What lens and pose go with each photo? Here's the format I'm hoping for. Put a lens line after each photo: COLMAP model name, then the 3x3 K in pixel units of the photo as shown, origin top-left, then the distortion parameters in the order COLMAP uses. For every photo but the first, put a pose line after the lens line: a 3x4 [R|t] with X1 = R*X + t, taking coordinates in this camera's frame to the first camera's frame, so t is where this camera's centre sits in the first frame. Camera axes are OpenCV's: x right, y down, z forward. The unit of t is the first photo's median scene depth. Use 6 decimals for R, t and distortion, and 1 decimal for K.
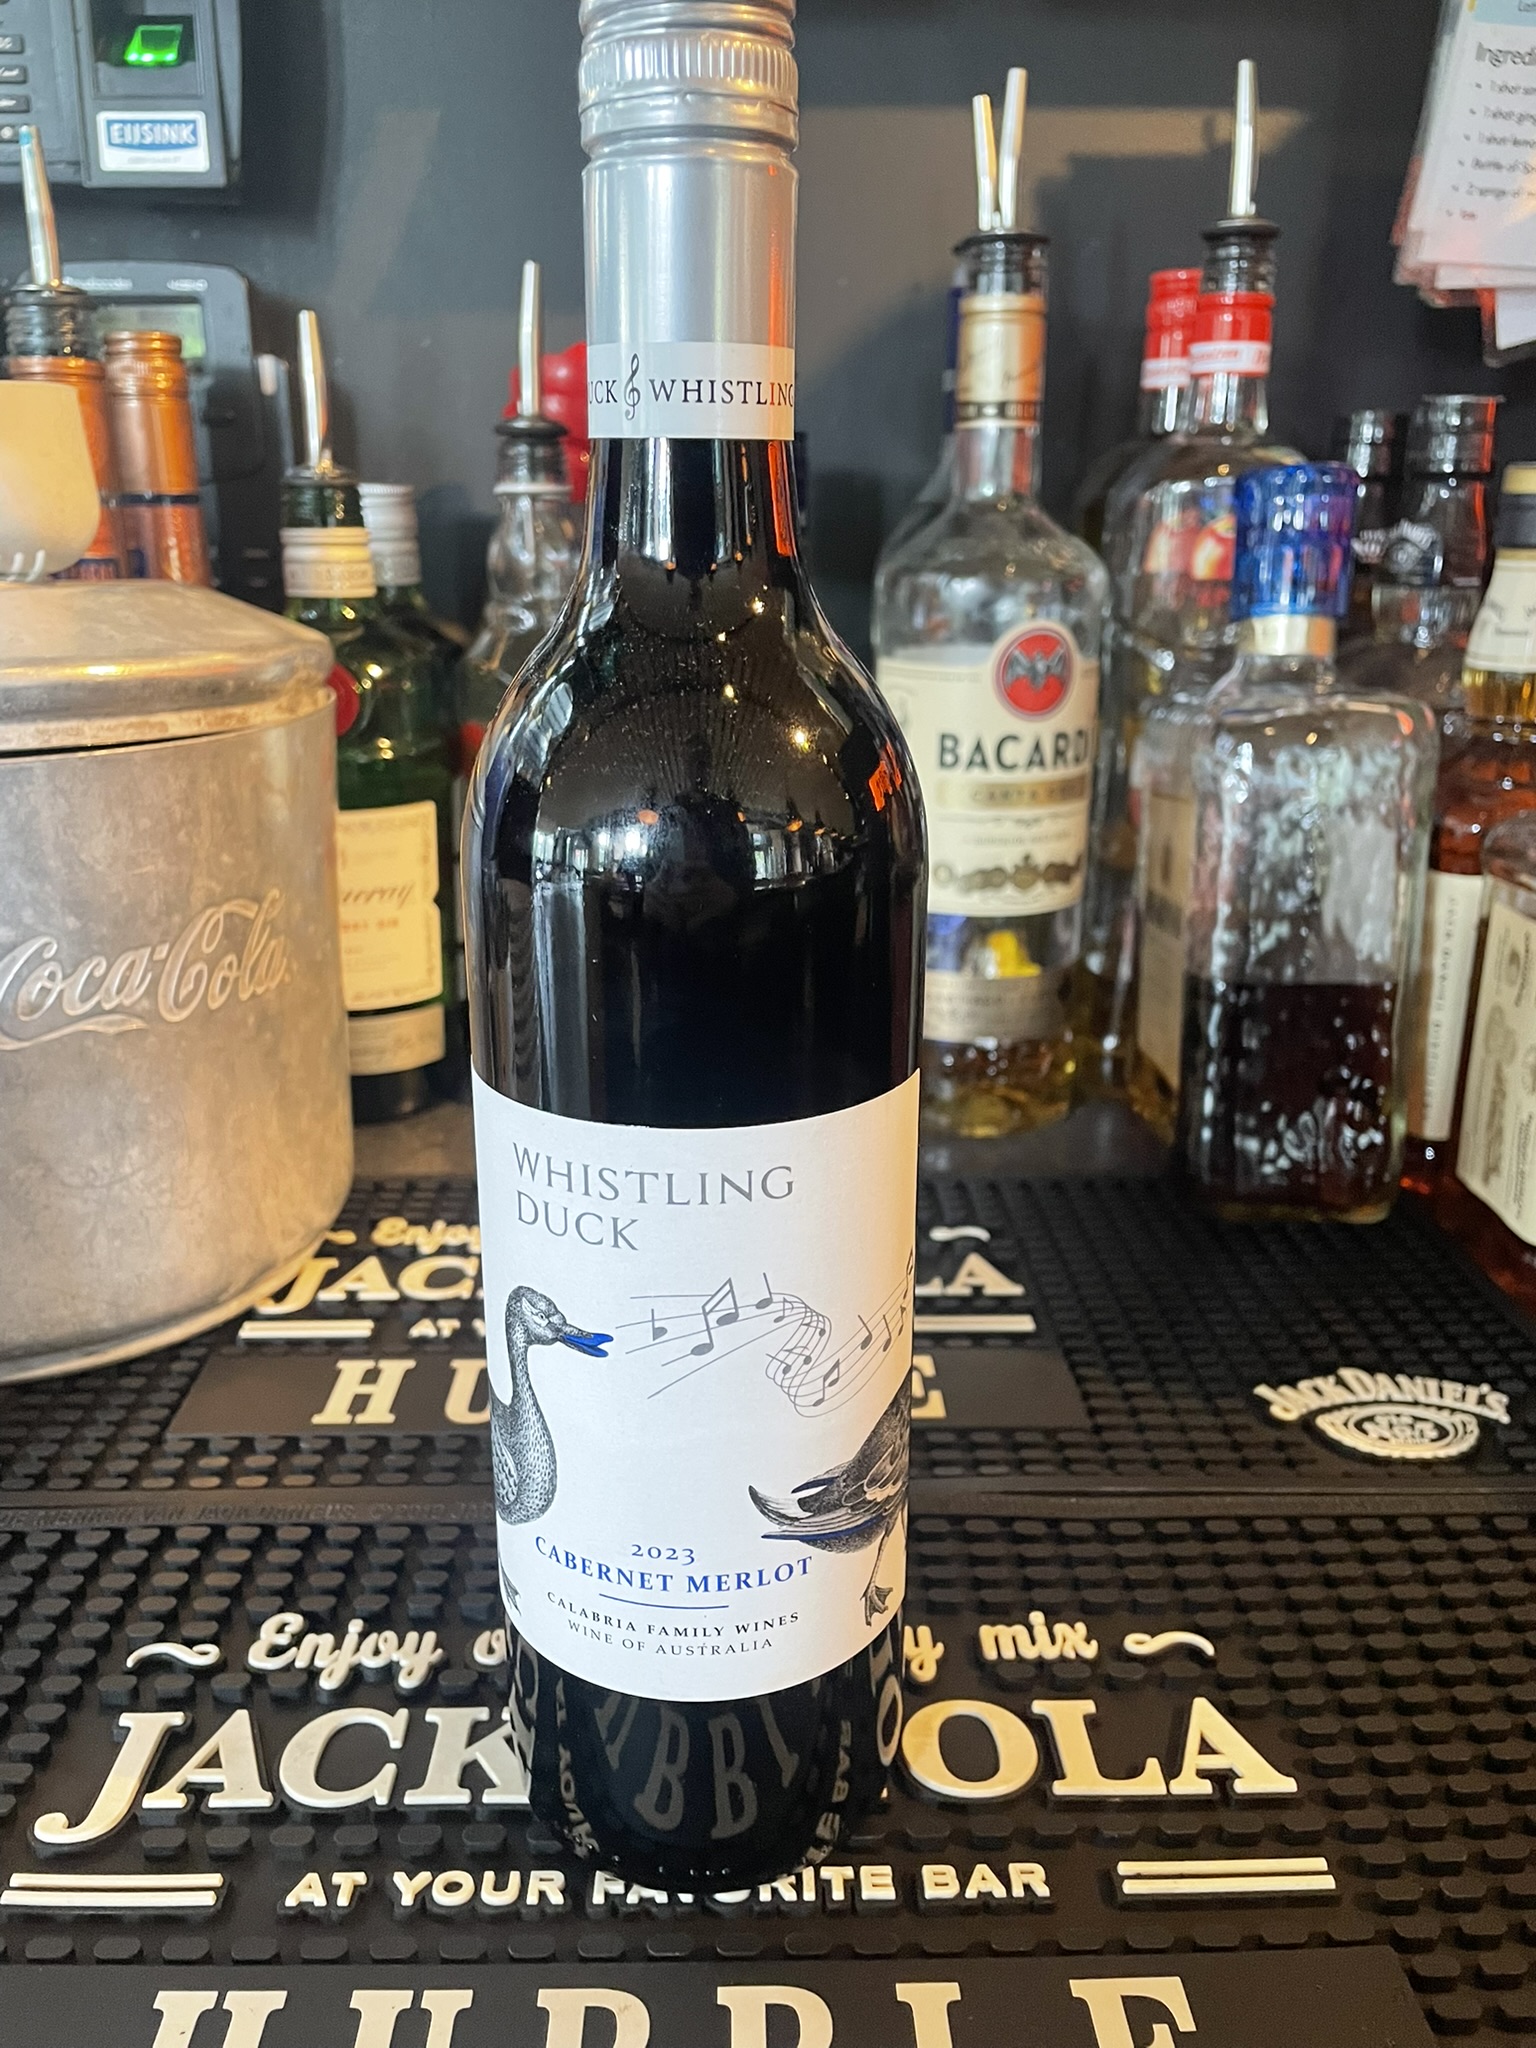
lens RADIAL K [[1579.1, 0, 766.2], [0, 1579.1, 1022.2], [0, 0, 1]] dist [0.067627, -0.111179]
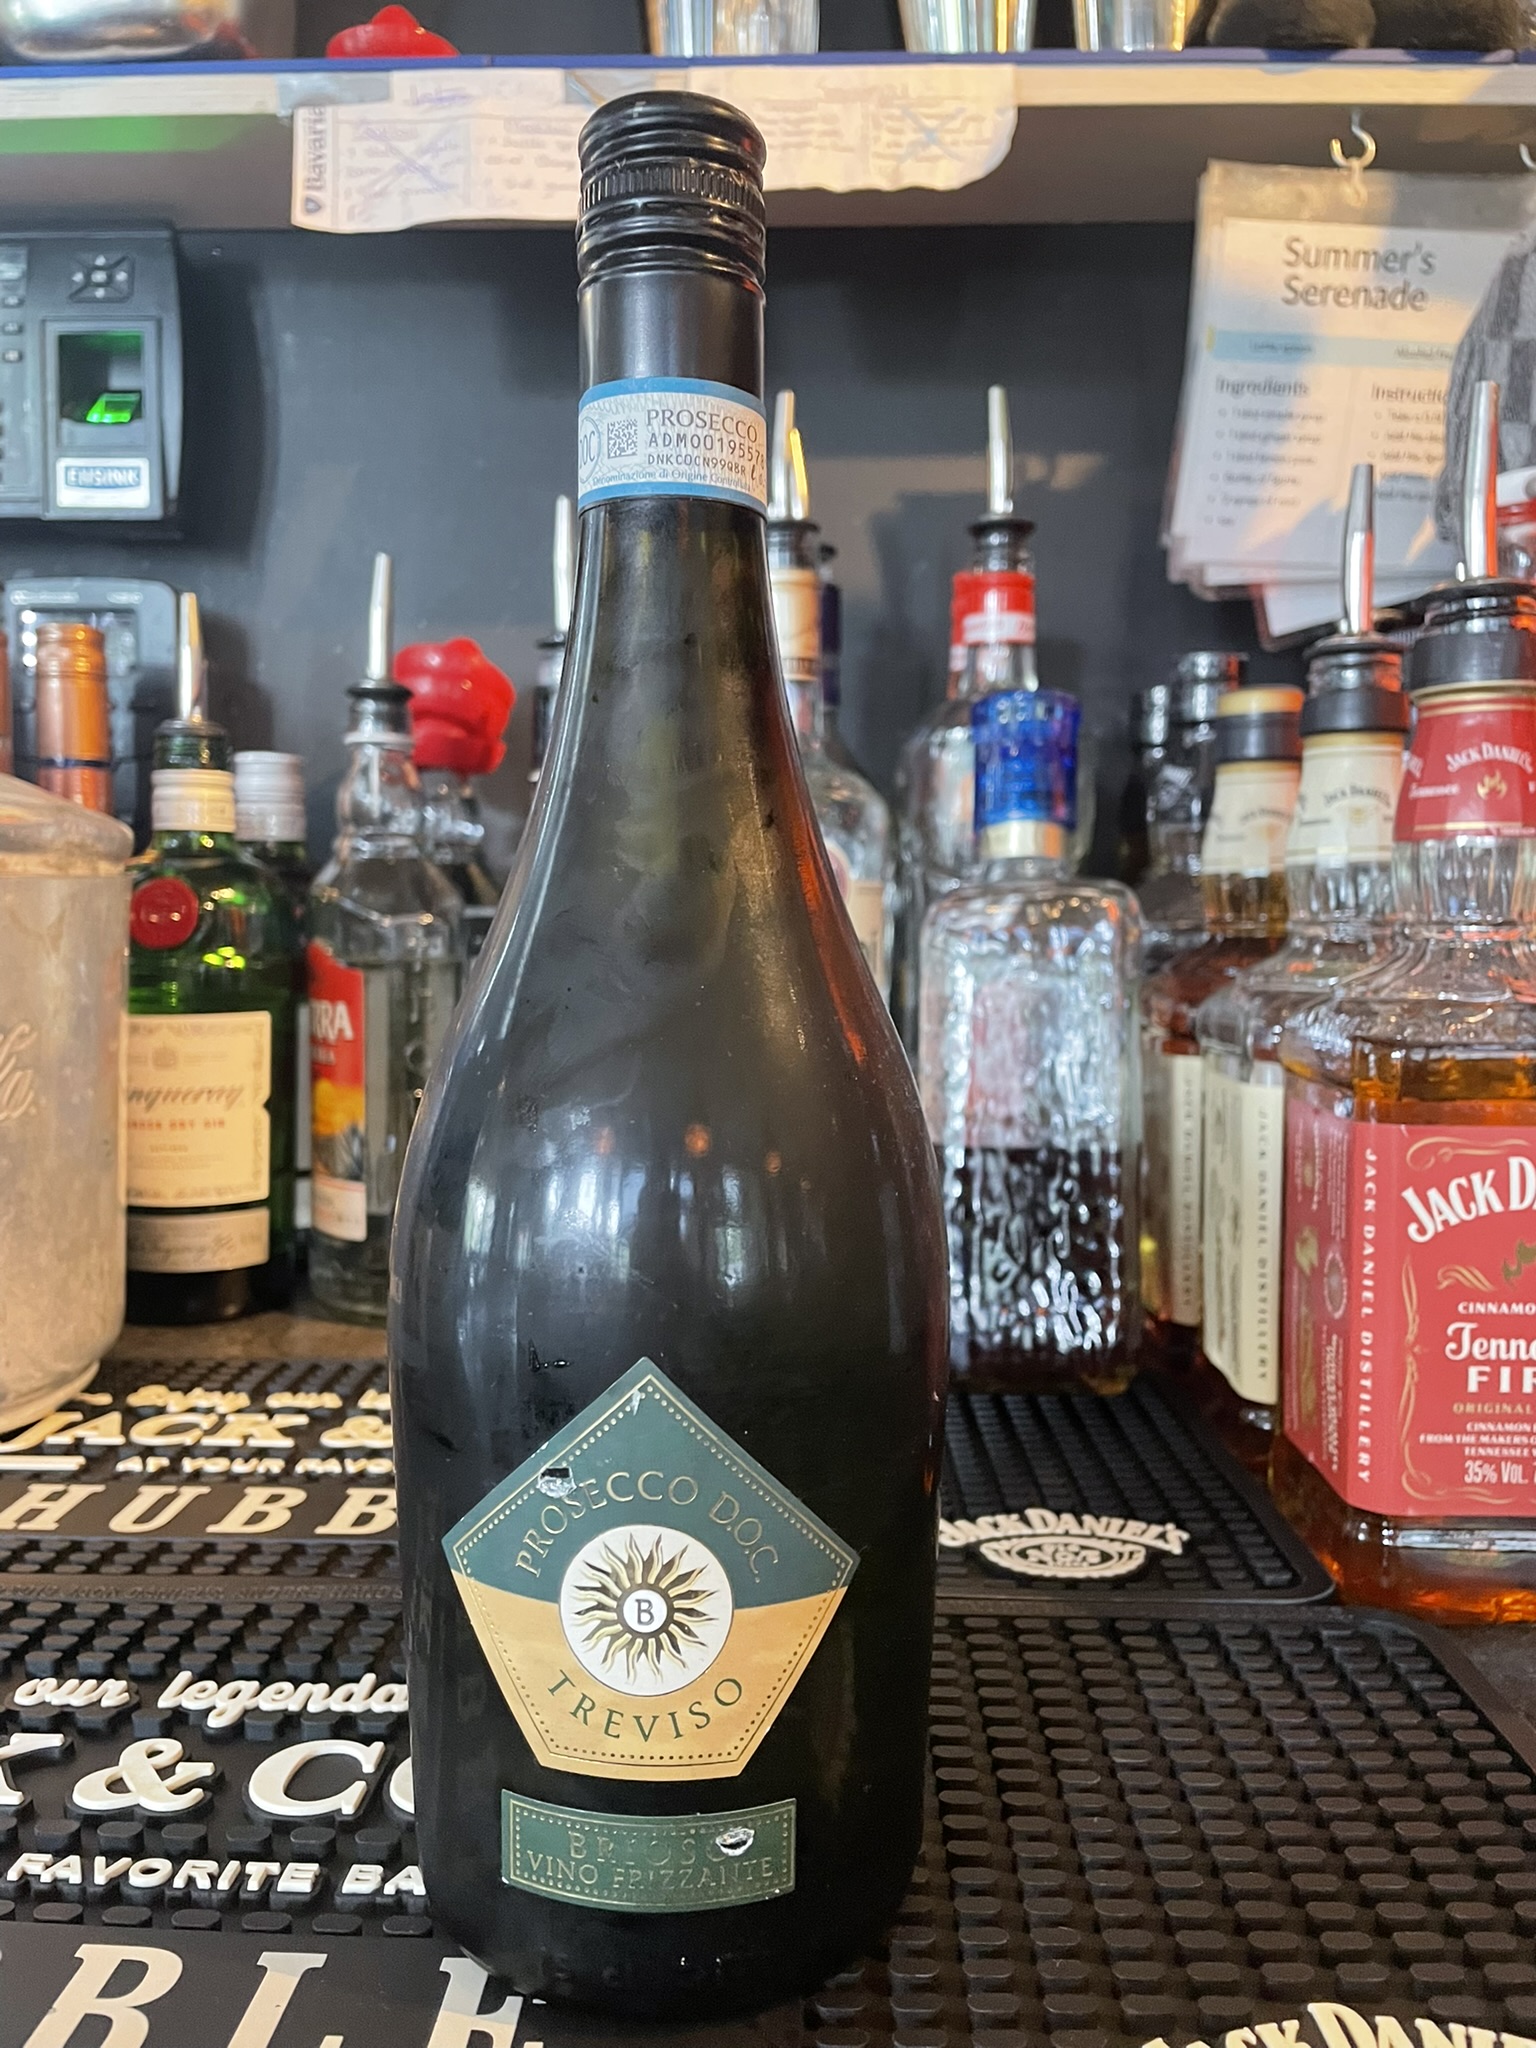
lens RADIAL K [[1579.1, 0, 762.4], [0, 1579.1, 1007.3], [0, 0, 1]] dist [0.067627, -0.111179]
pose [[0.998359, 0.002460, -0.057214, 0.228223], [-0.016870, 0.967378, -0.252774, 0.152850], [0.054725, 0.253324, 0.965832, -0.026502]]
